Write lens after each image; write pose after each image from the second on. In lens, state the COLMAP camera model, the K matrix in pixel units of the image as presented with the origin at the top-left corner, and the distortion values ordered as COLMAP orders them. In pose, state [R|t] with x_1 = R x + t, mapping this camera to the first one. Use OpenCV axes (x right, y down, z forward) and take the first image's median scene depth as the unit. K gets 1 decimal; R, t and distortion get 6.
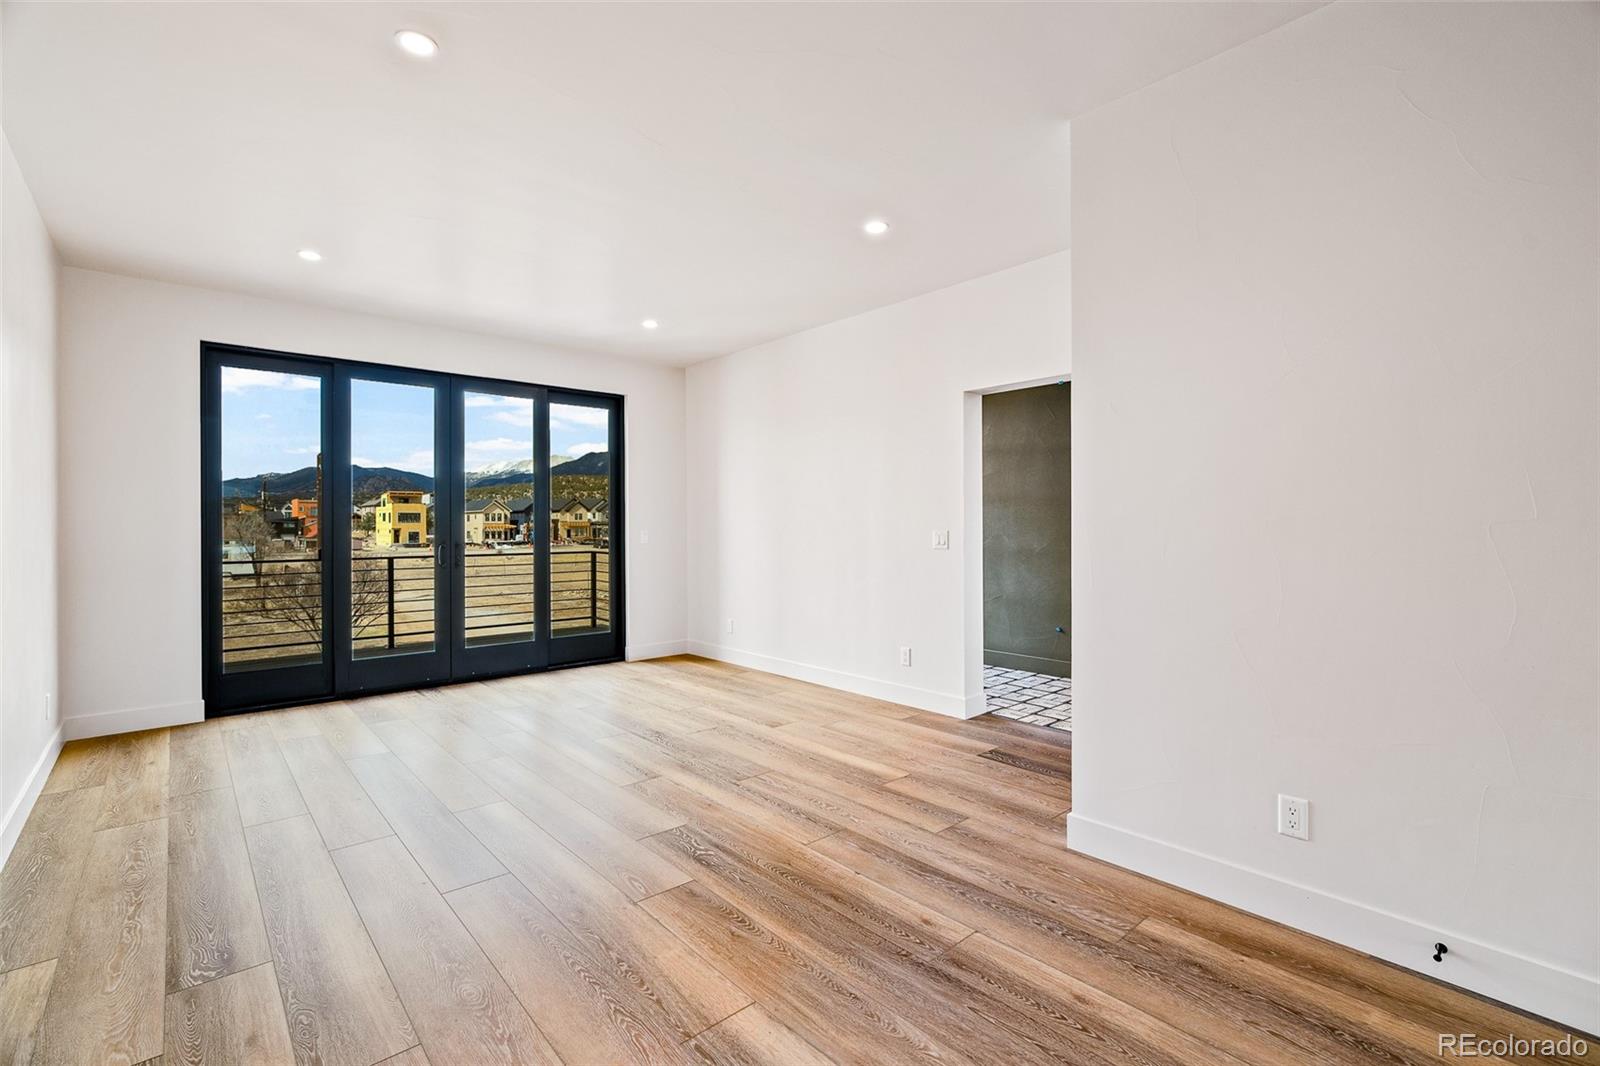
lens RADIAL K [[729.5, 0, 801.3], [0, 729.5, 523.9], [0, 0, 1]] dist [-0.002185, -0.000146]
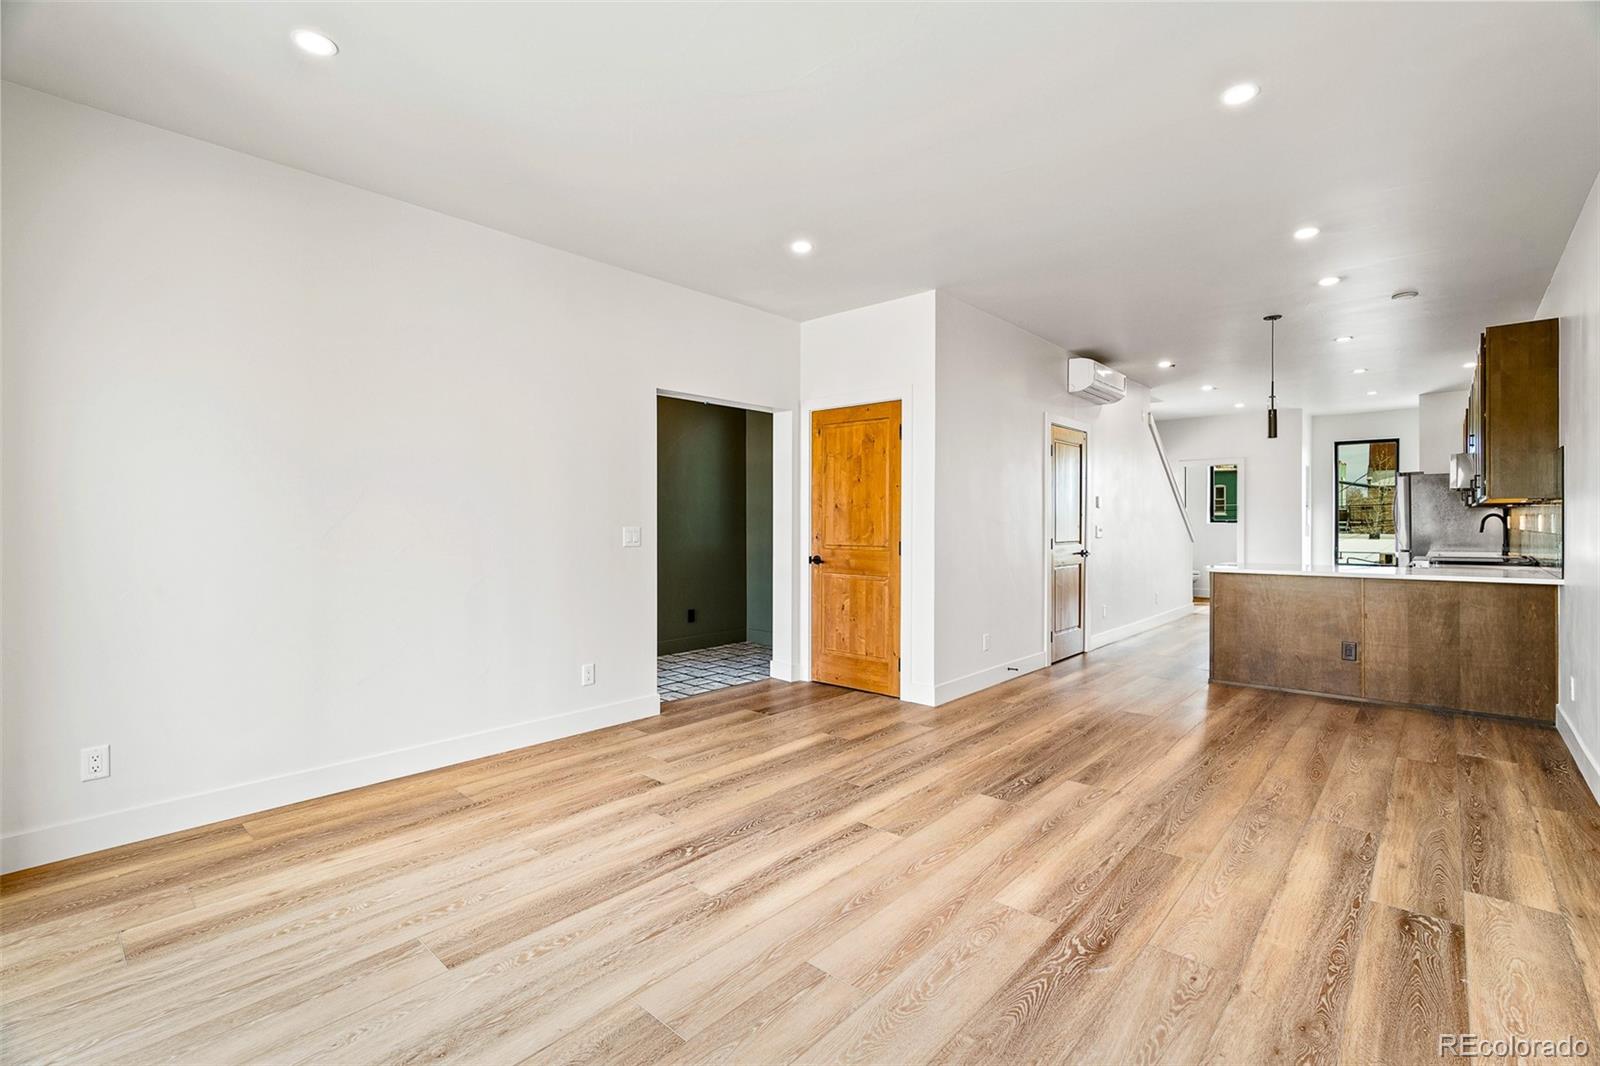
lens RADIAL K [[729.5, 0, 800.9], [0, 729.5, 535.1], [0, 0, 1]] dist [-0.002185, -0.000146]
pose [[-0.137190, -0.010682, 0.990487, -1.074839], [-0.002803, 0.999942, 0.010396, 0.011598], [-0.990541, -0.001351, -0.137212, 1.267619]]
